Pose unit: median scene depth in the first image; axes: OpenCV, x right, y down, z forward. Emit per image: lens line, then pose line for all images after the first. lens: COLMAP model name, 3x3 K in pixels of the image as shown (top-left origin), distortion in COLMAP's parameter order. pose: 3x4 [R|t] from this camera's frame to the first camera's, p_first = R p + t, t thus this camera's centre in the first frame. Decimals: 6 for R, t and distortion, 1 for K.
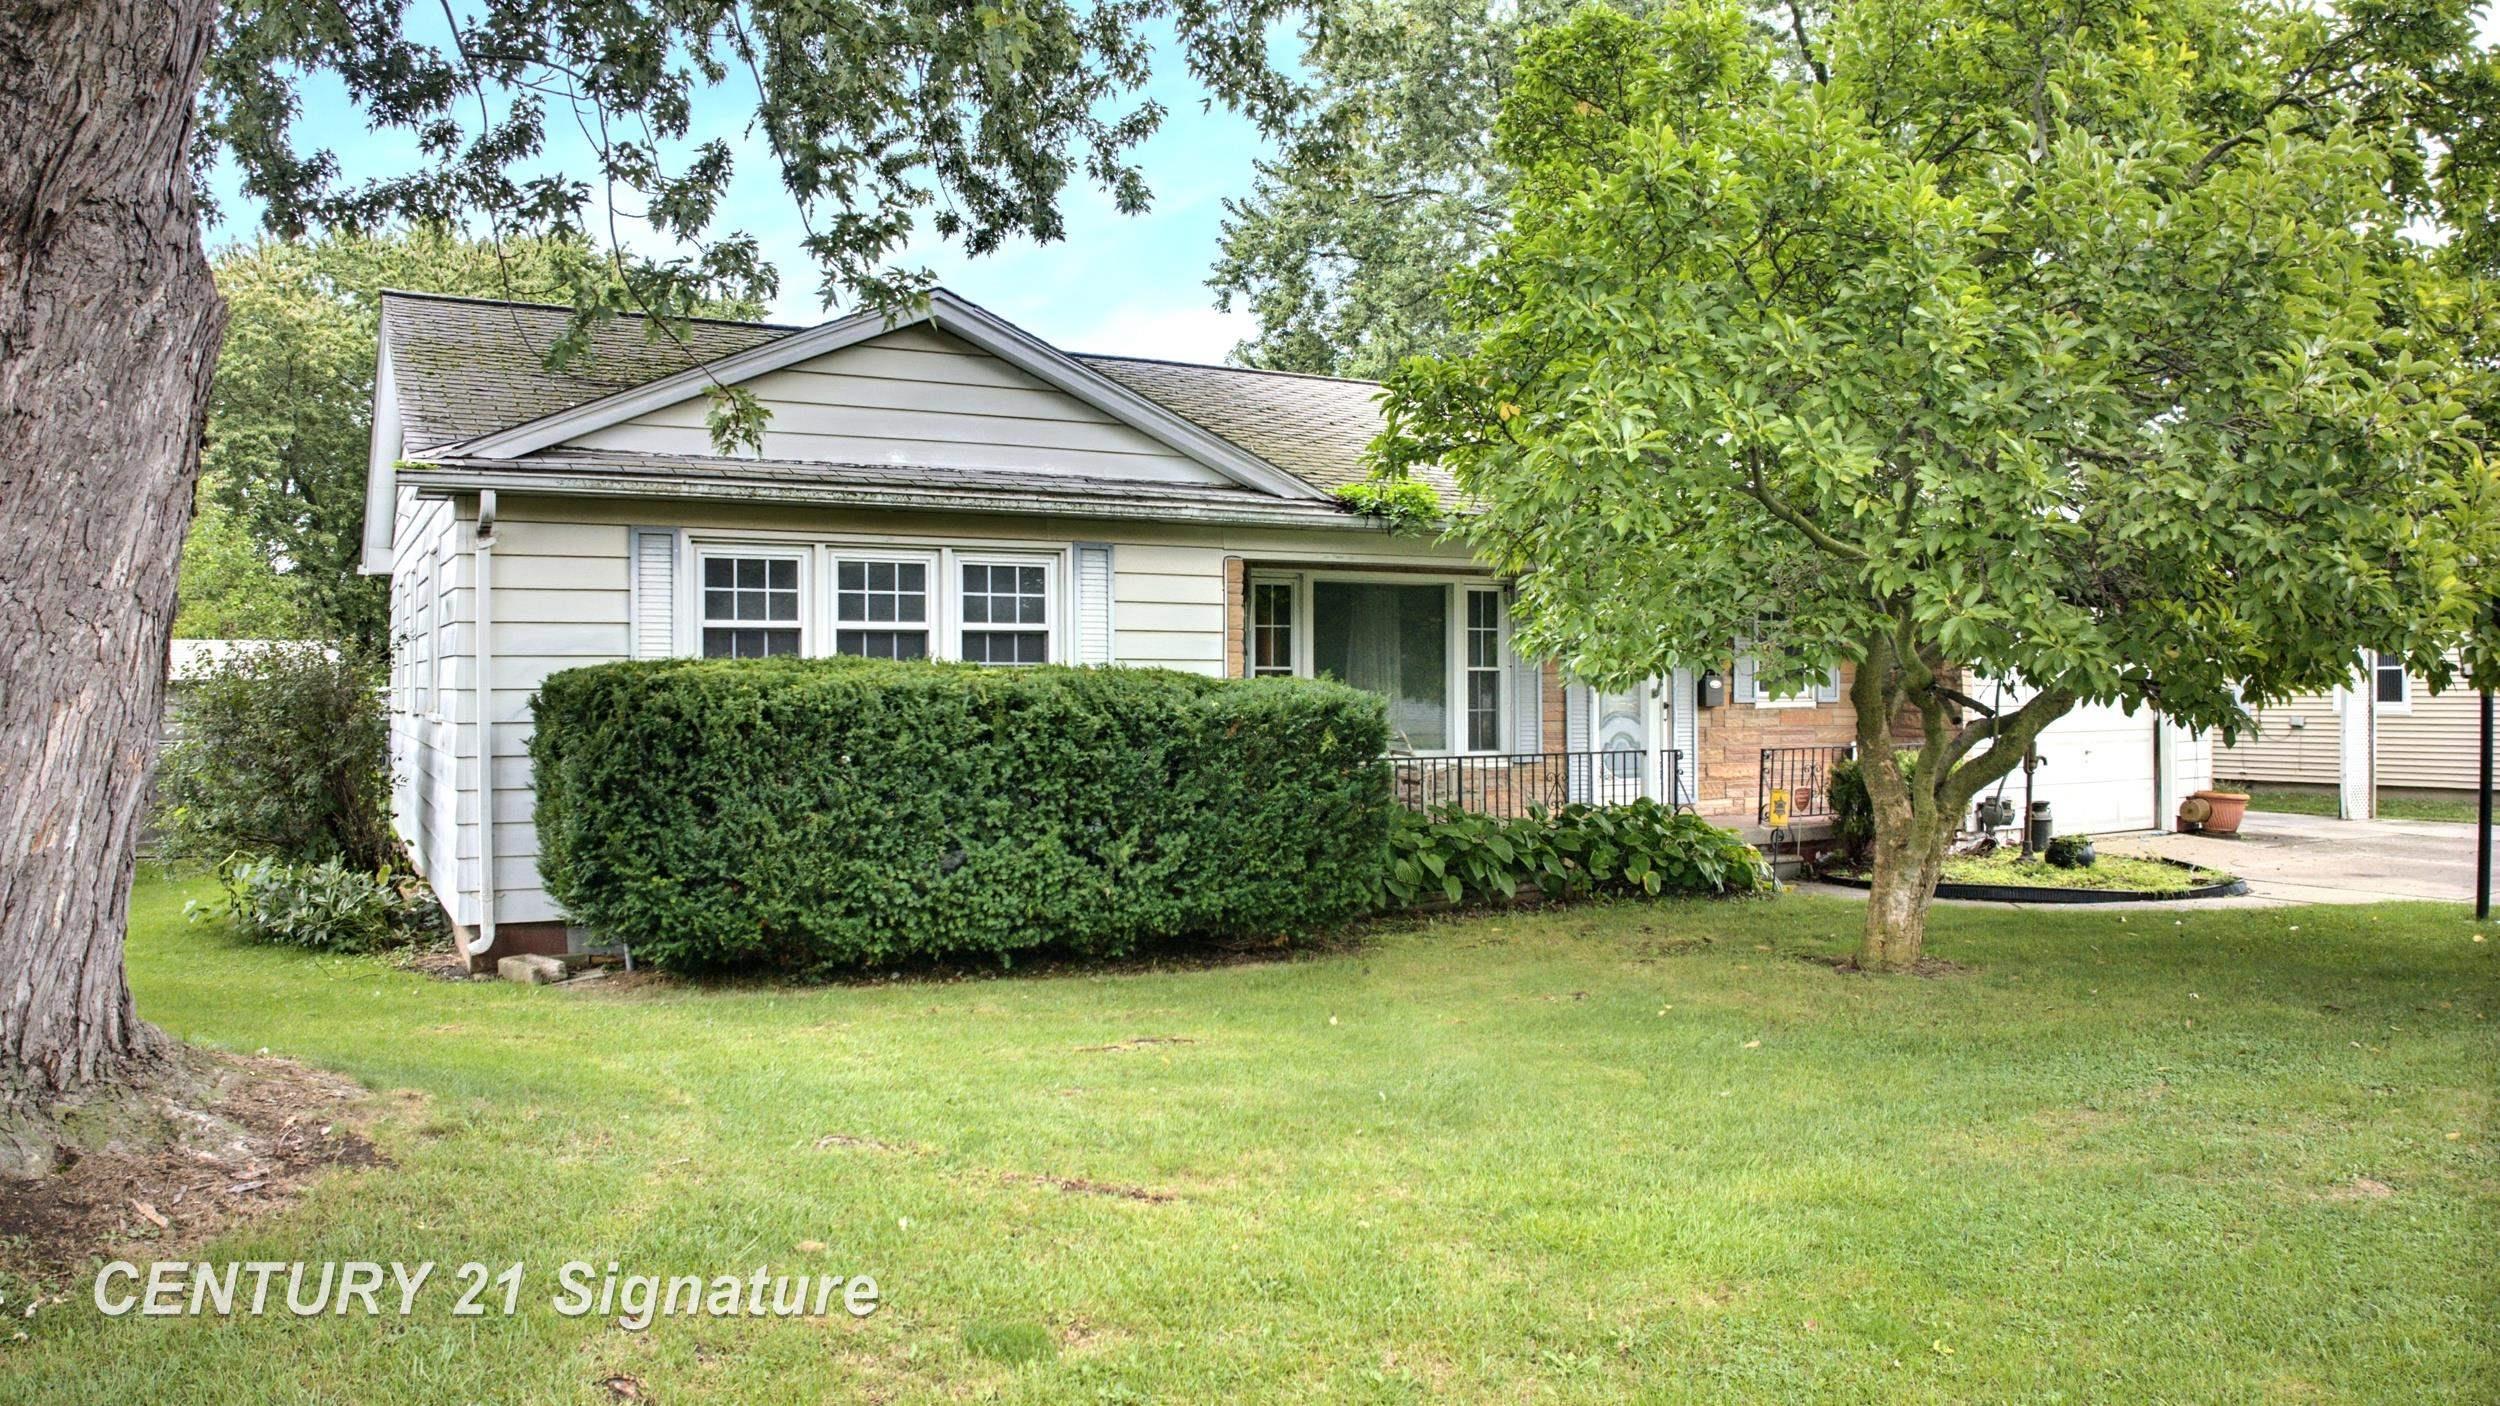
lens RADIAL K [[1766.7, 0, 1245.1], [0, 1766.7, 695.3], [0, 0, 1]] dist [-0.109677, -0.010460]
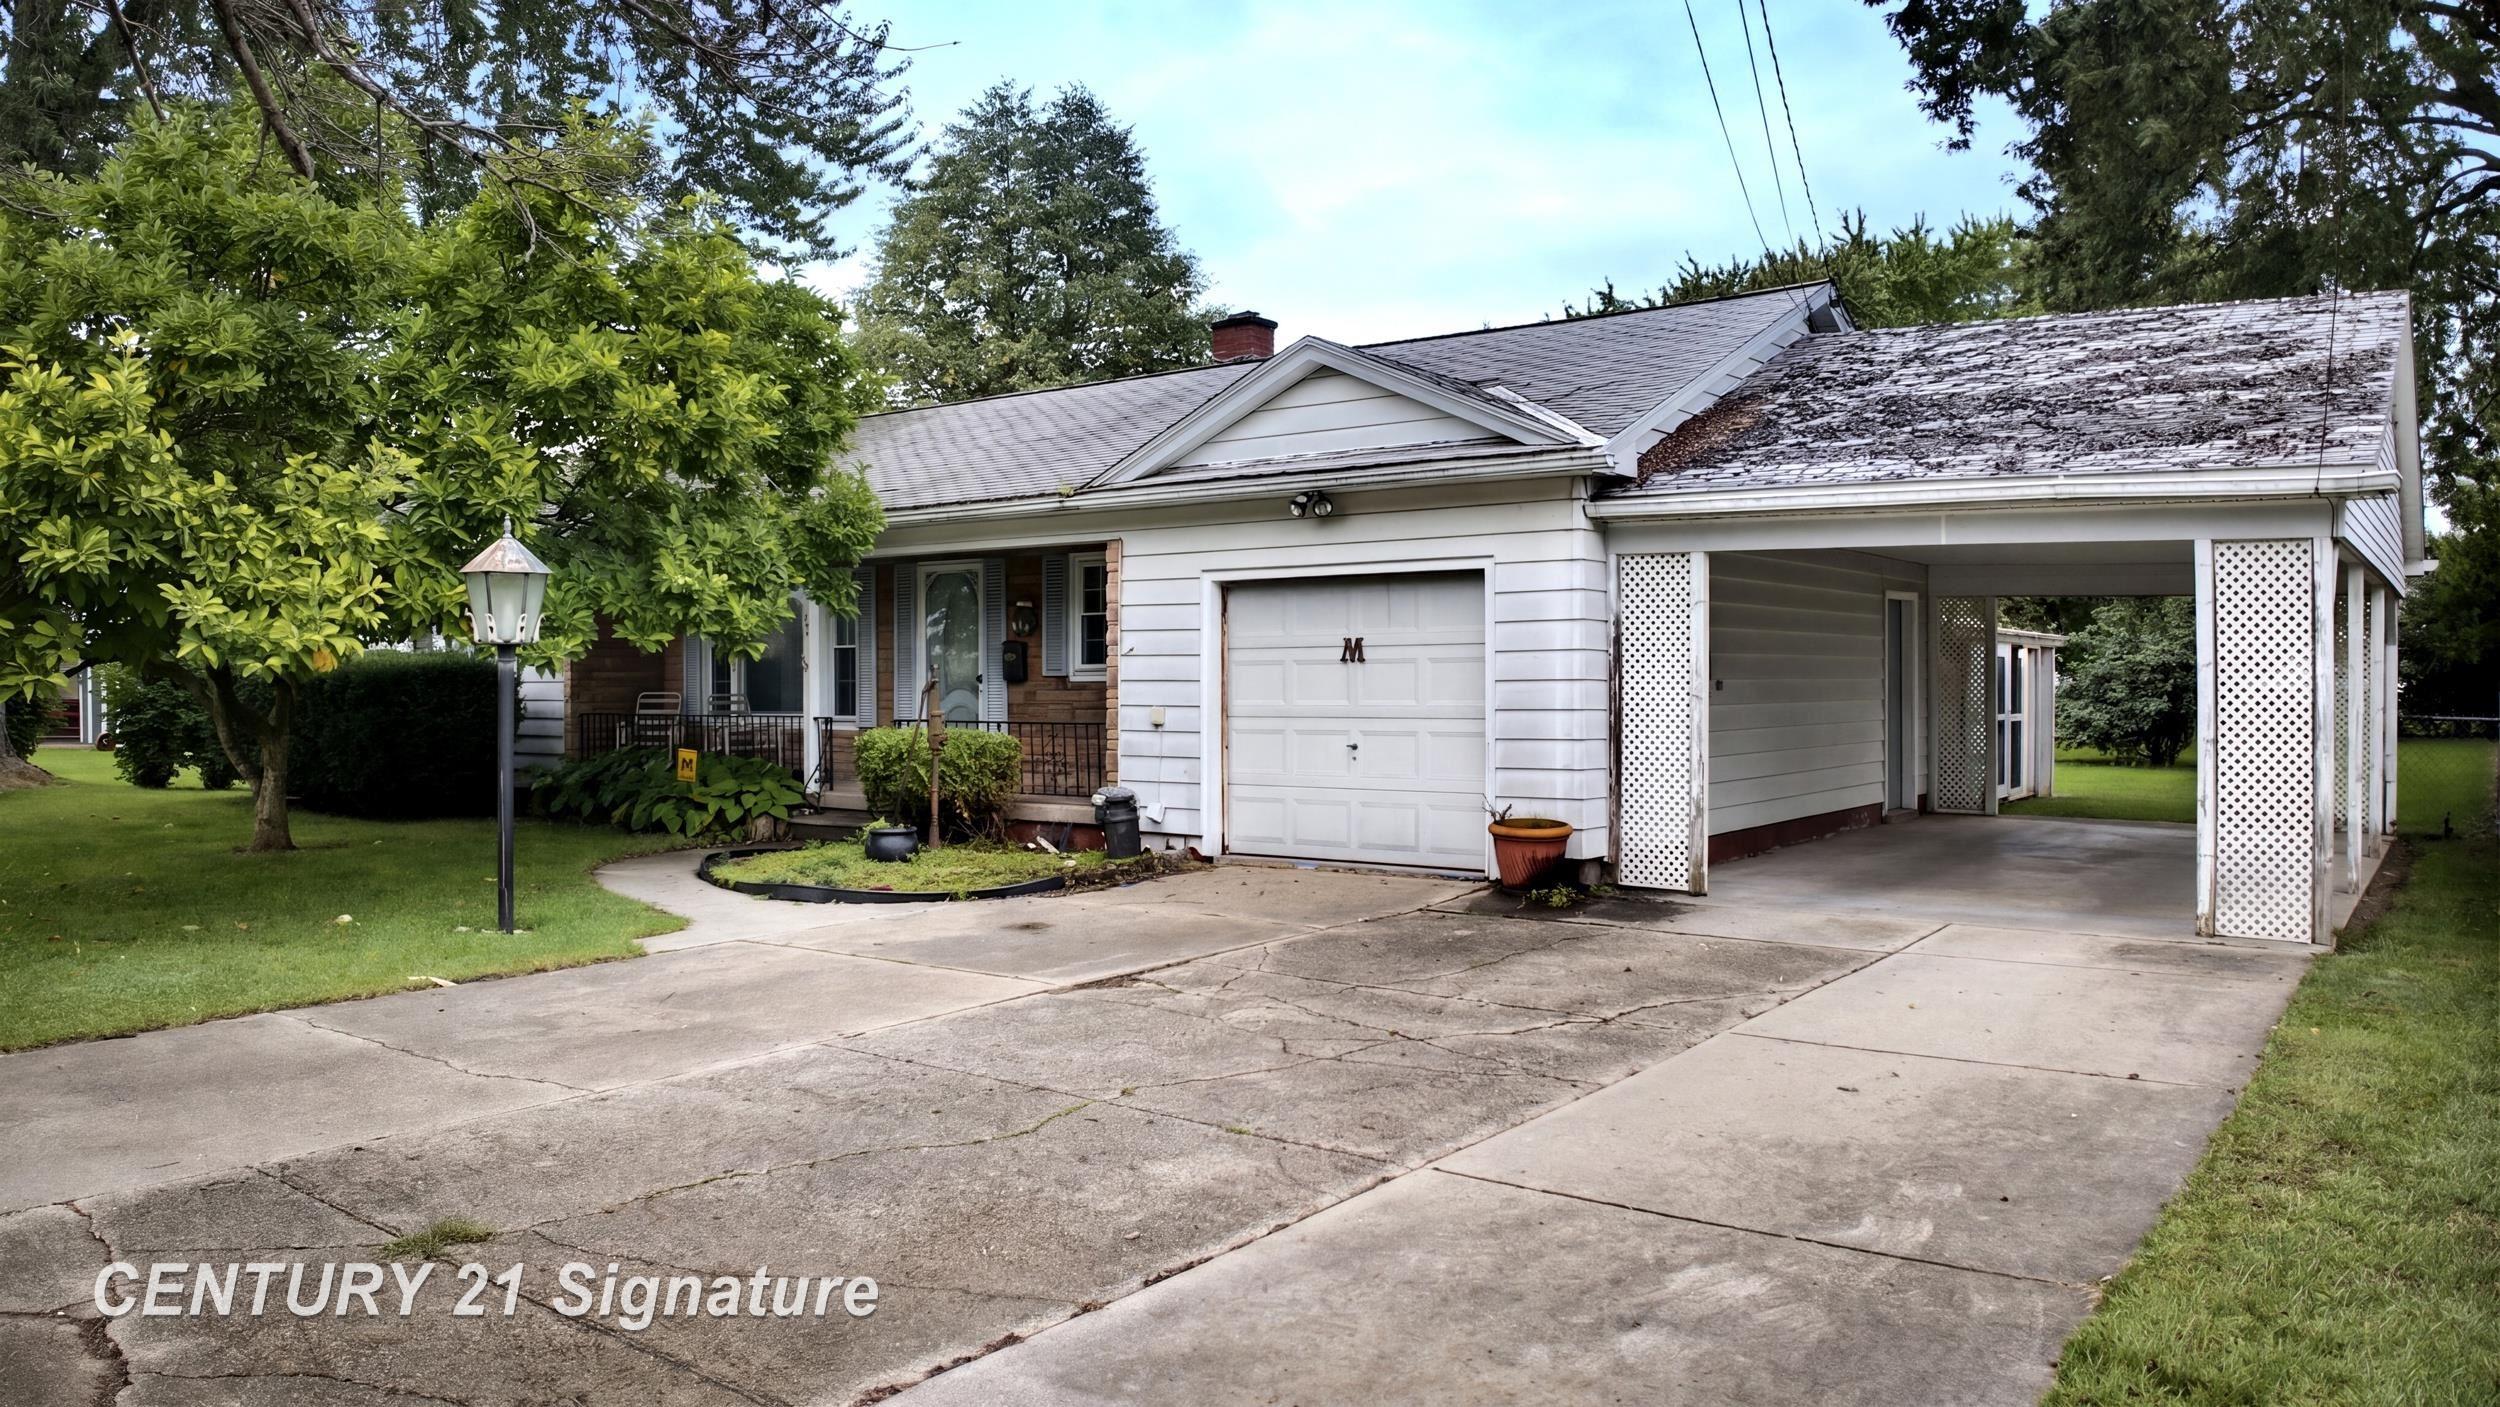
lens RADIAL K [[1766.7, 0, 1240.9], [0, 1766.7, 704.7], [0, 0, 1]] dist [-0.109677, -0.010460]
pose [[0.388627, 0.015418, -0.921266, 2.048664], [-0.005686, 0.999881, 0.014335, 0.009961], [0.921378, -0.000333, 0.388669, 1.211986]]
